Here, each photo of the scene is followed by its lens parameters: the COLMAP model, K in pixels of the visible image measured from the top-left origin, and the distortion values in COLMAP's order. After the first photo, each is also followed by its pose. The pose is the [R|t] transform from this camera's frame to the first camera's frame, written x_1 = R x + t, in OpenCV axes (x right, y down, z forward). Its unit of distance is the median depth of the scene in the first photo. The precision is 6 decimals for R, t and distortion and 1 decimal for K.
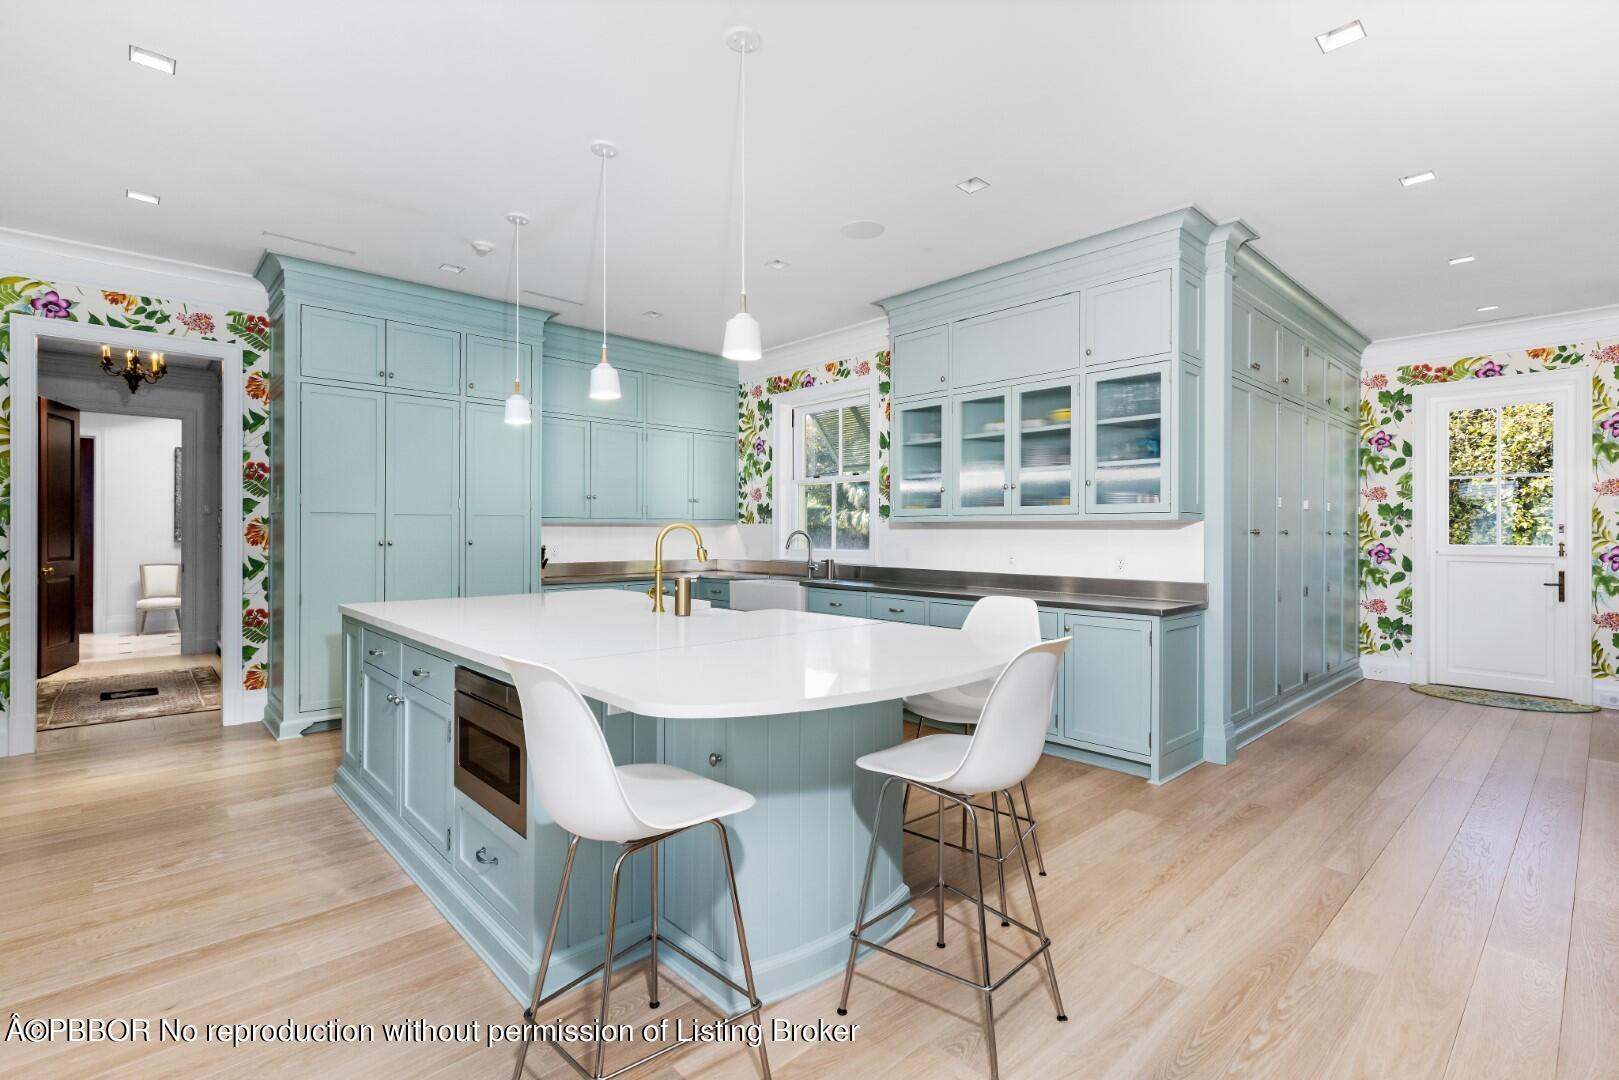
lens RADIAL K [[744.9, 0, 823.1], [0, 744.9, 533.5], [0, 0, 1]] dist [0.005002, 0.000484]
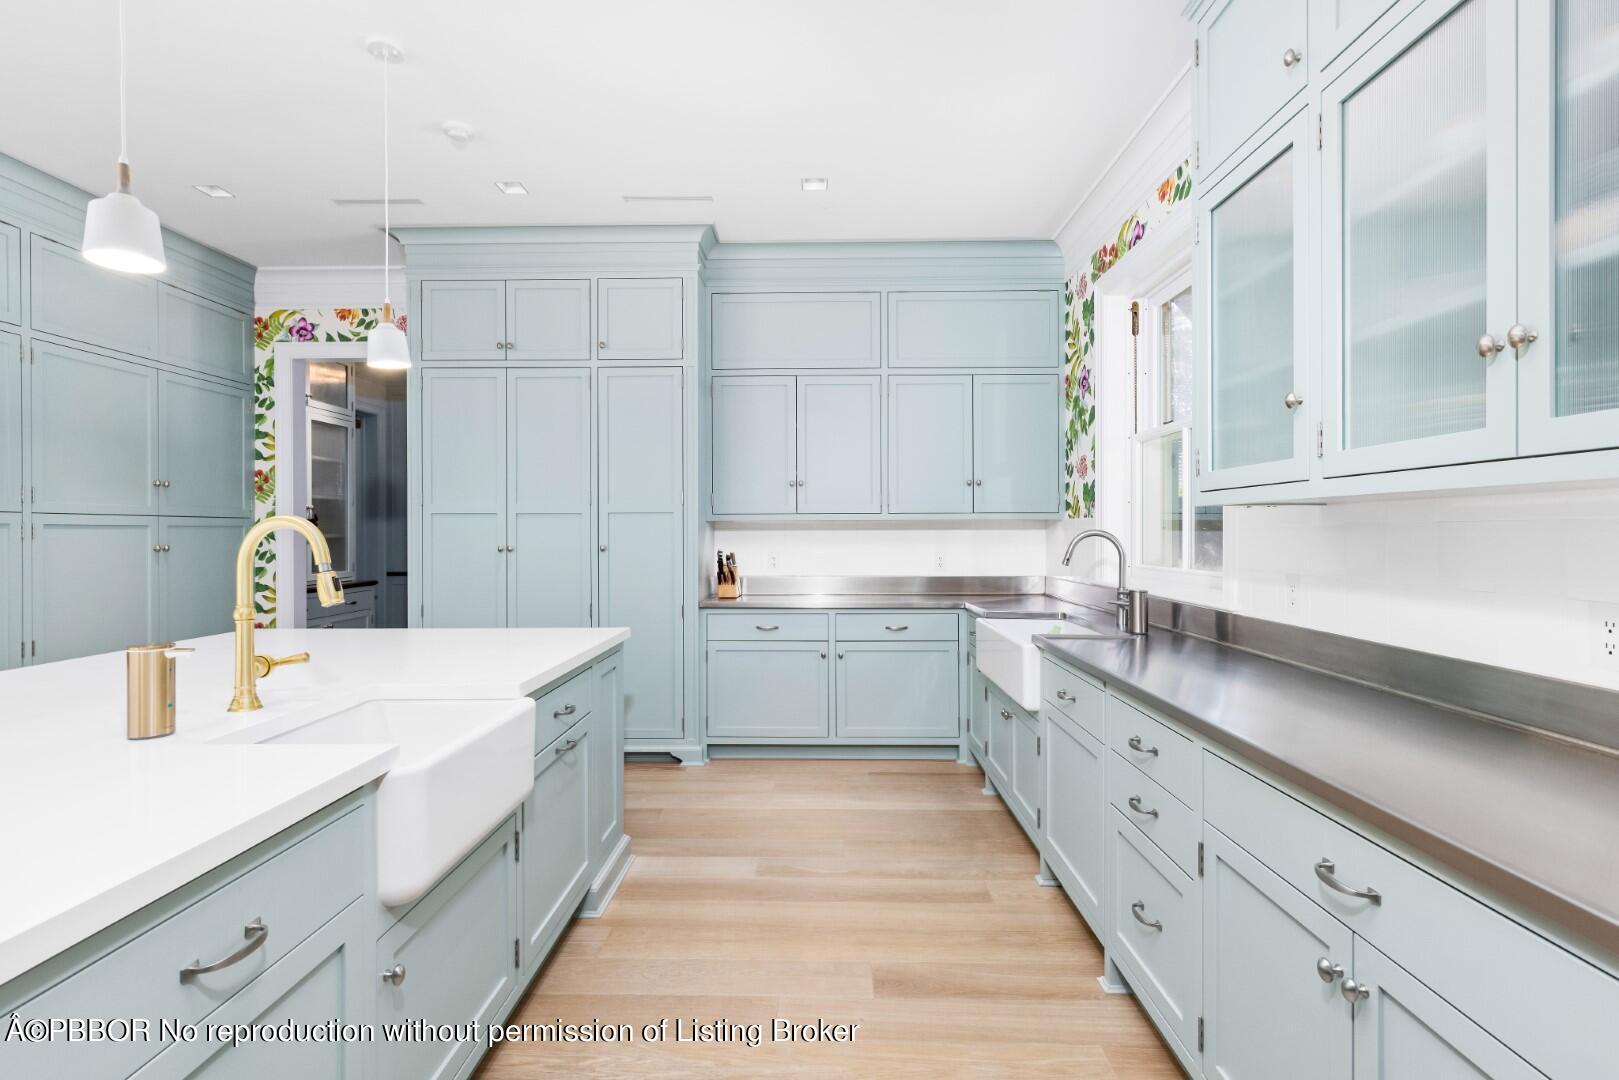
lens RADIAL K [[744.9, 0, 796.4], [0, 744.9, 532.9], [0, 0, 1]] dist [0.005002, 0.000484]
pose [[0.701103, -0.001614, -0.713058, 0.260918], [0.000195, 0.999998, -0.002072, -0.000923], [0.713060, 0.001313, 0.701102, 0.702054]]
